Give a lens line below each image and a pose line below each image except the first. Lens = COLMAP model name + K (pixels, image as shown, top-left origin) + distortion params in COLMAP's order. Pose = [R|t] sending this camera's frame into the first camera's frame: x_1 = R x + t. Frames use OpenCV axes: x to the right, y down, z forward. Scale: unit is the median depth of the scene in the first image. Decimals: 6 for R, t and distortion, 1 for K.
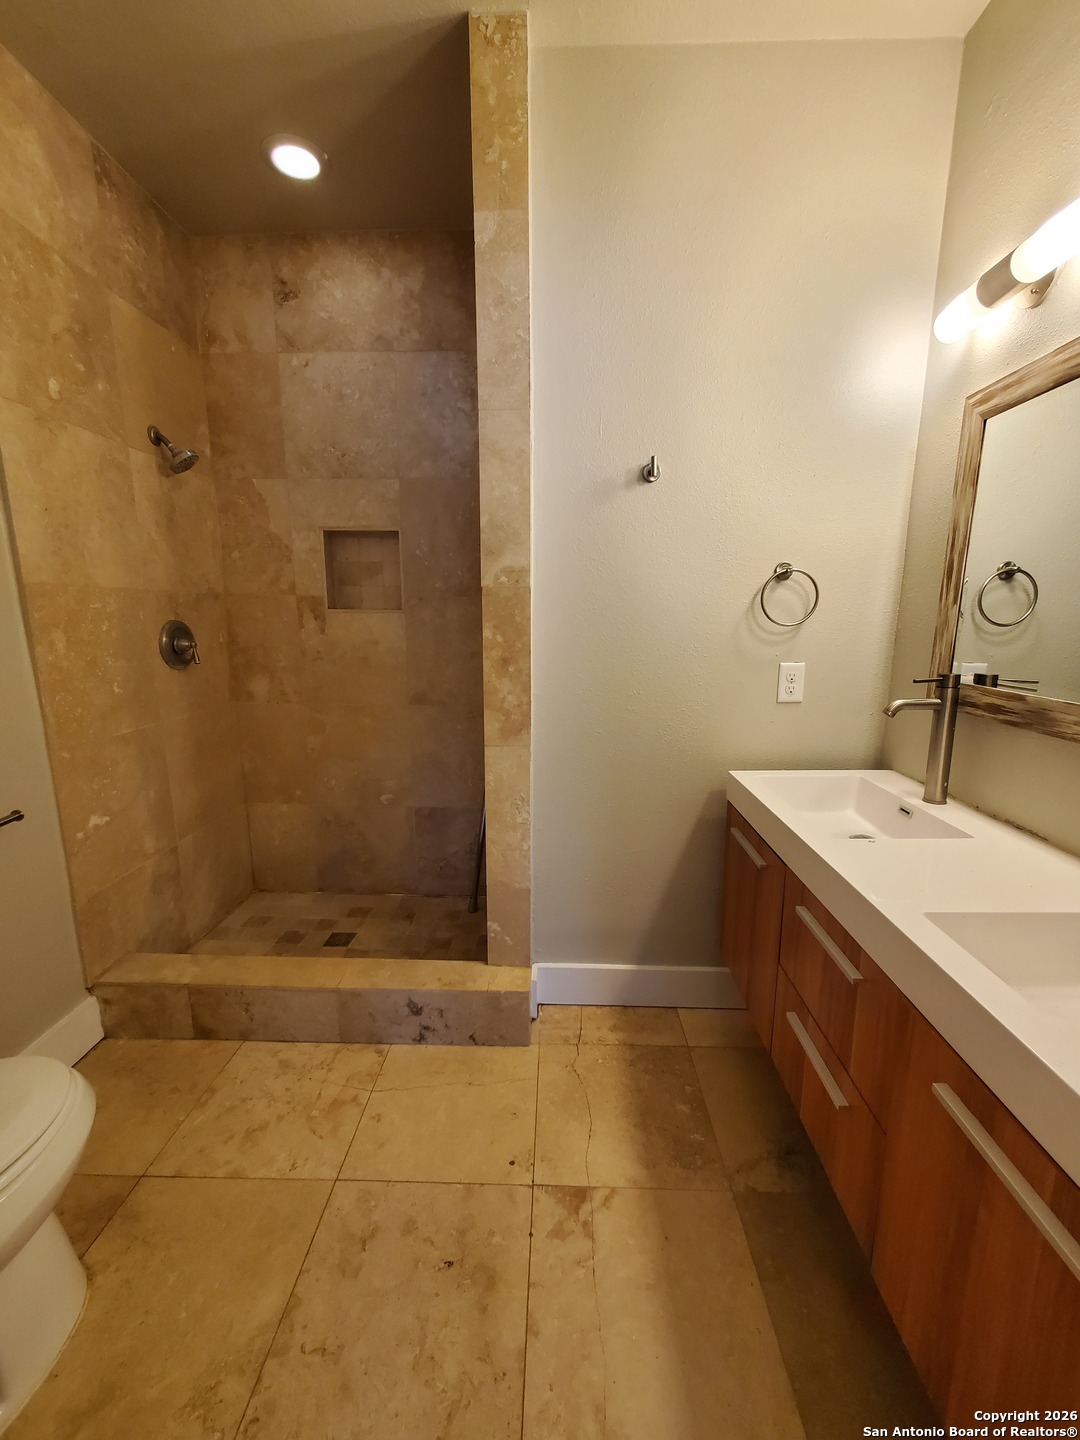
lens RADIAL K [[570.8, 0, 543.8], [0, 570.8, 727.0], [0, 0, 1]] dist [0.000398, -0.001485]
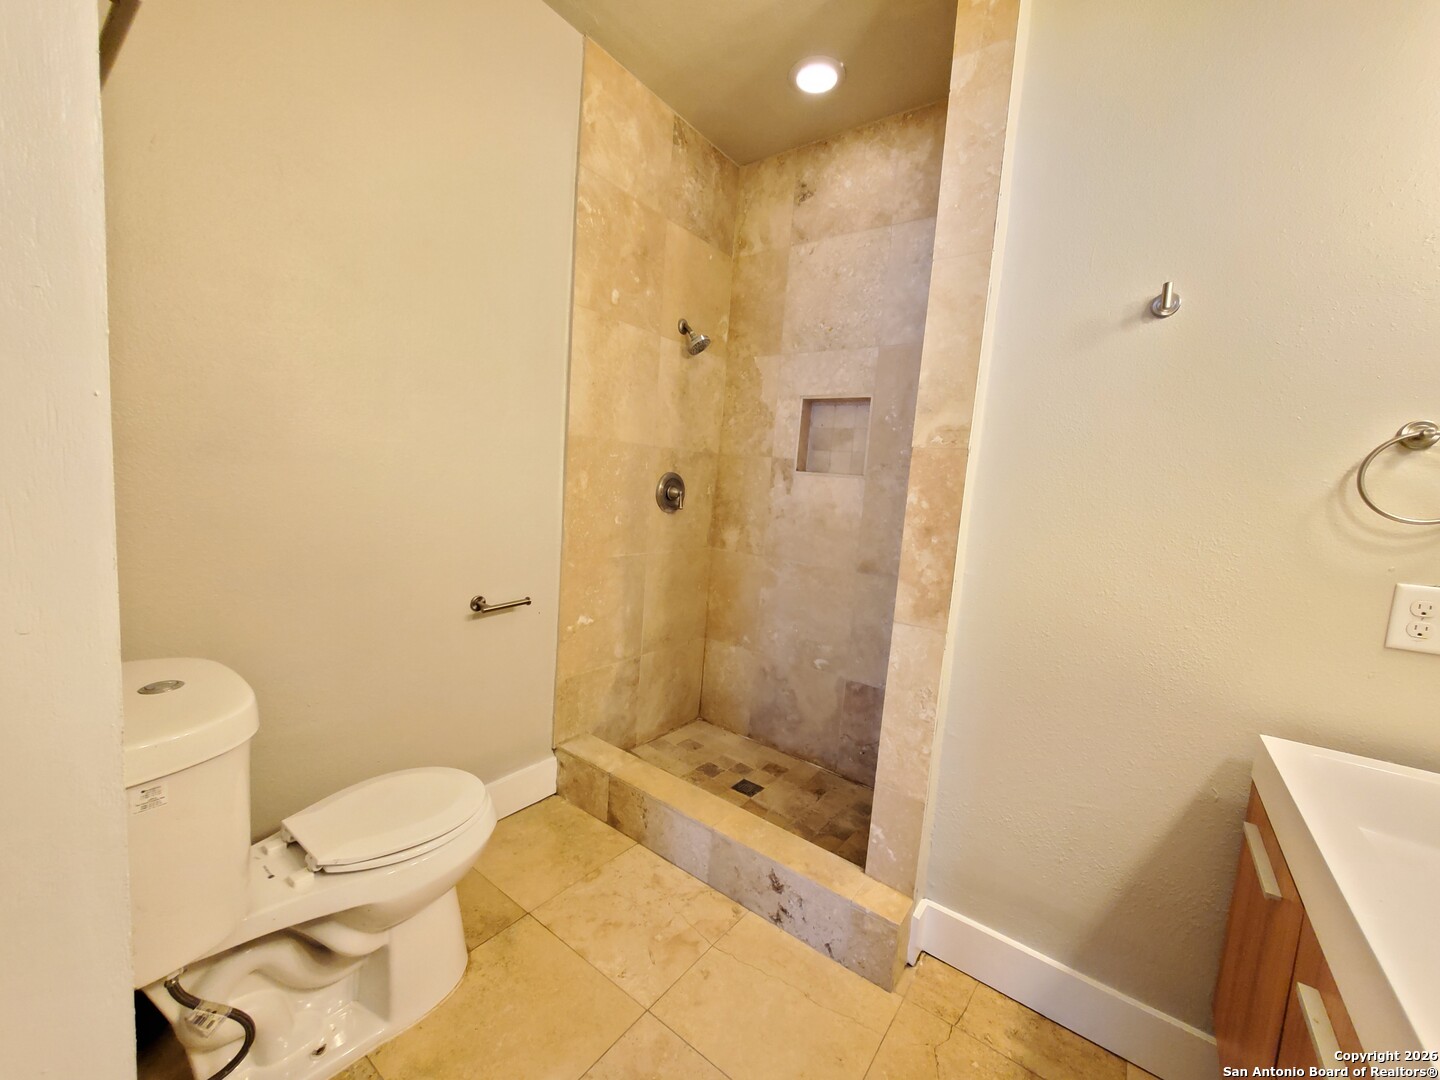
lens RADIAL K [[570.8, 0, 713.1], [0, 570.8, 546.2], [0, 0, 1]] dist [0.000398, -0.001485]
pose [[0.813430, 0.122512, -0.568615, 0.164592], [-0.180490, 0.982476, -0.046518, 0.009053], [0.552952, 0.140469, 0.821287, 0.094060]]
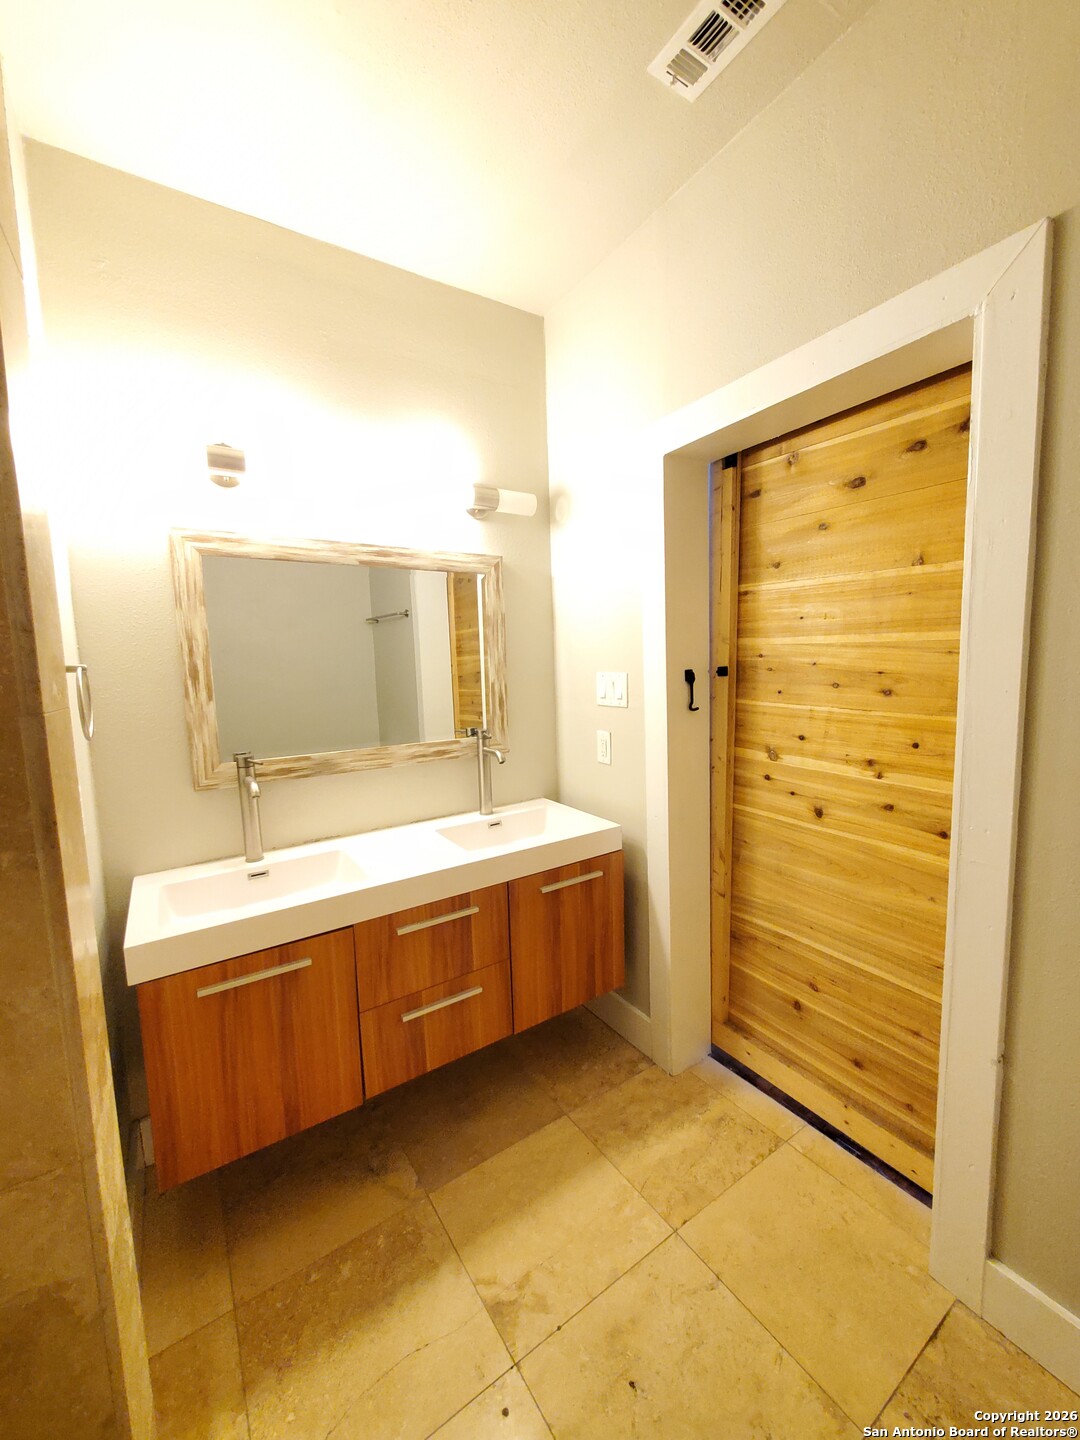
lens RADIAL K [[570.8, 0, 546.2], [0, 570.8, 721.2], [0, 0, 1]] dist [0.000398, -0.001485]
pose [[-0.581036, -0.075782, 0.810342, -0.536373], [0.182451, 0.958187, 0.220430, -0.257832], [-0.793164, 0.275925, -0.542915, 0.918536]]
